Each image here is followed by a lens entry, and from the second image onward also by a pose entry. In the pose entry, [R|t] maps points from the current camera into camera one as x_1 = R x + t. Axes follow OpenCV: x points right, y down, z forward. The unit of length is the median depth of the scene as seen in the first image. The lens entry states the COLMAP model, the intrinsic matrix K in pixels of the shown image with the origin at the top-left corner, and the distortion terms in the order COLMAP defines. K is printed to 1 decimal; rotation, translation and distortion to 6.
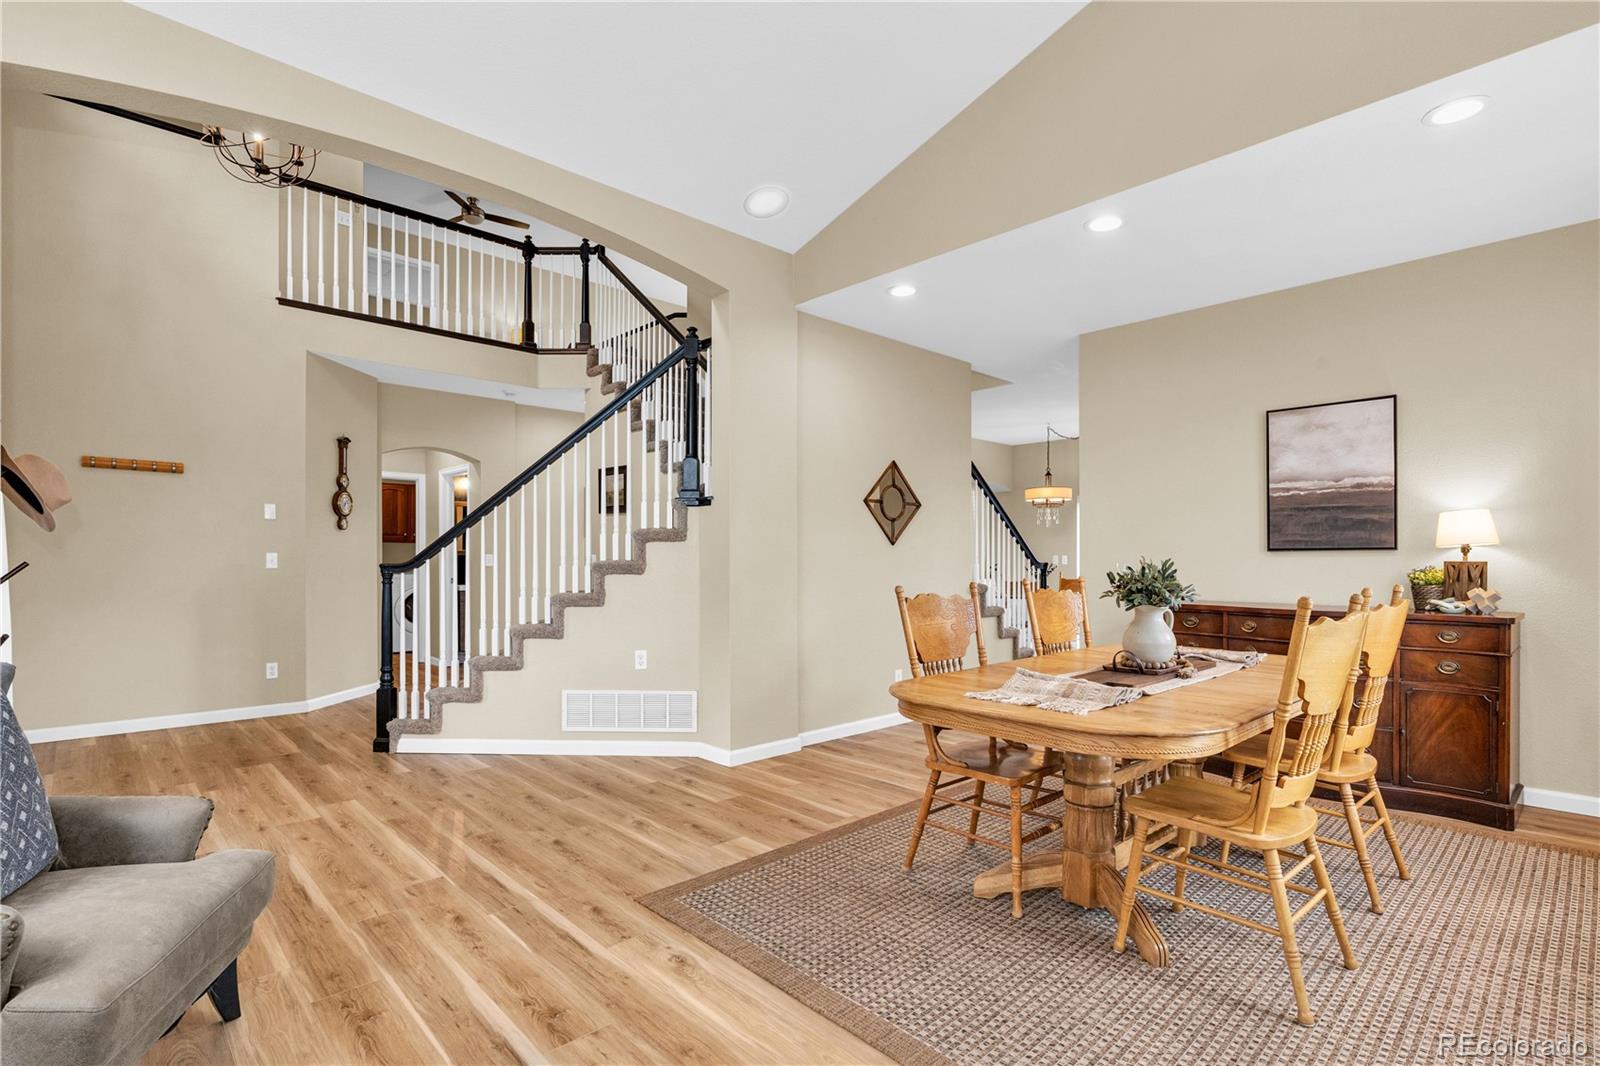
lens RADIAL K [[763.3, 0, 798.0], [0, 763.3, 543.2], [0, 0, 1]] dist [0.001837, 0.000407]
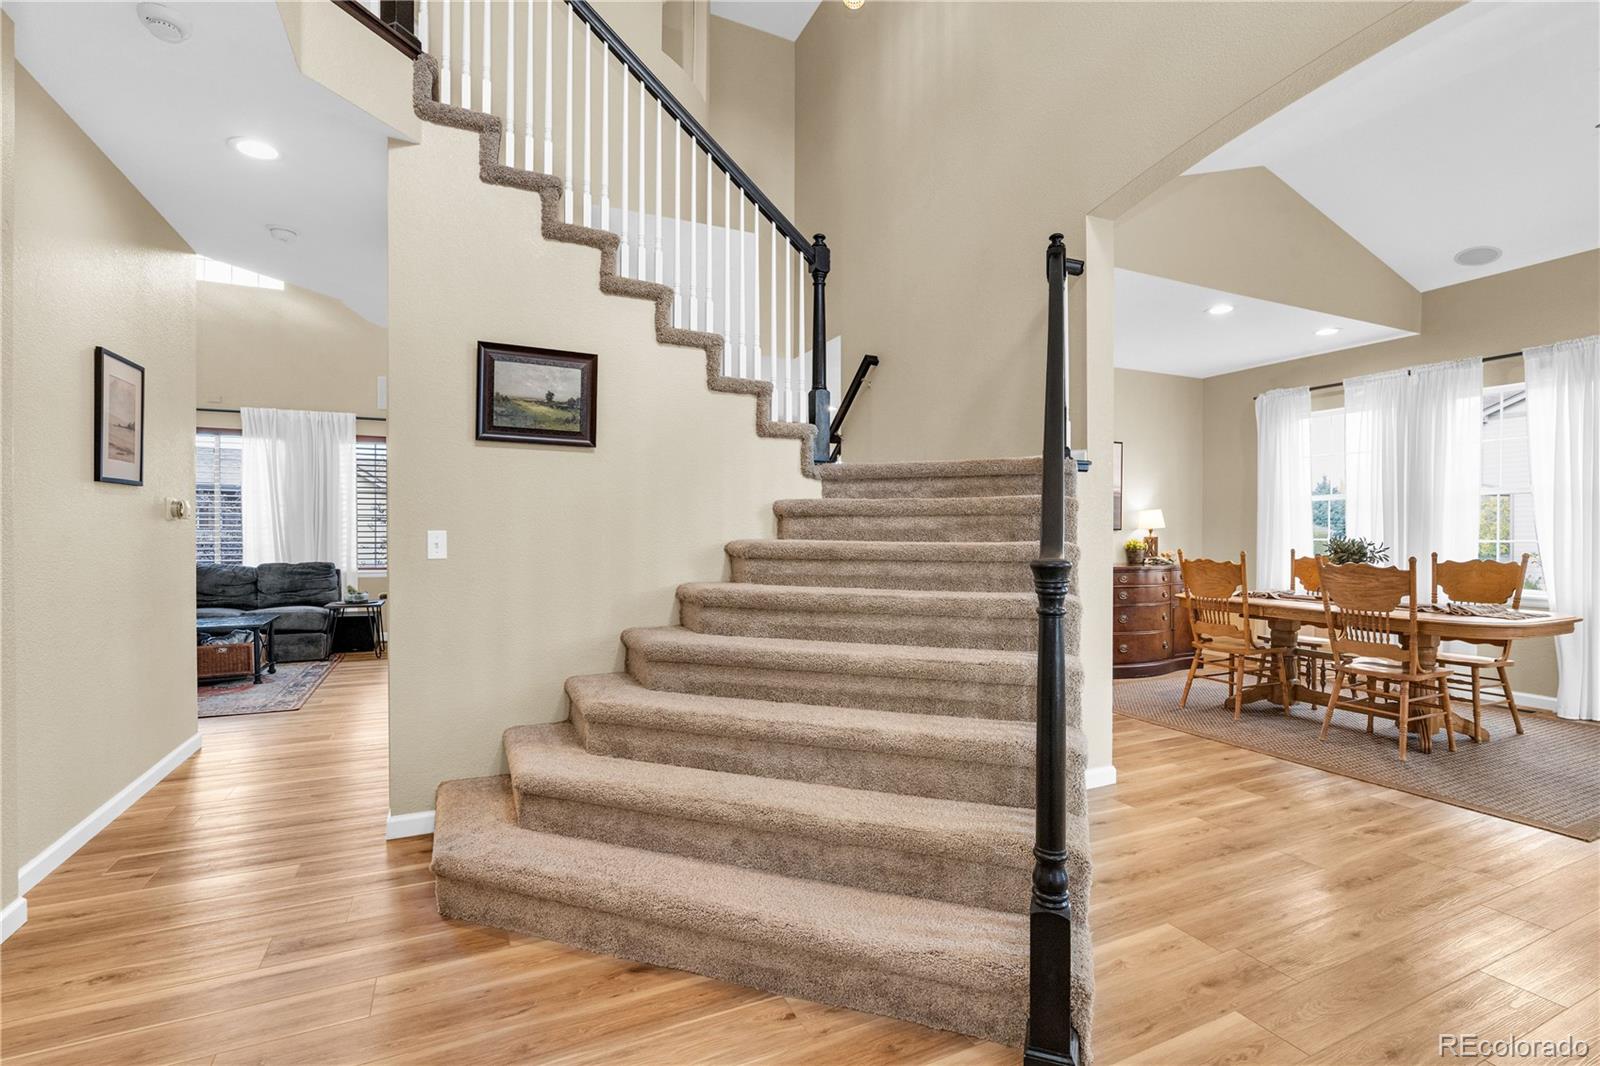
lens RADIAL K [[725.0, 0, 793.2], [0, 725.0, 533.8], [0, 0, 1]] dist [-0.004885, -0.000673]
pose [[0.324120, 0.003597, 0.946009, -1.115341], [-0.007654, 0.999970, -0.001179, 0.024506], [-0.945985, -0.006859, 0.324138, 1.250310]]
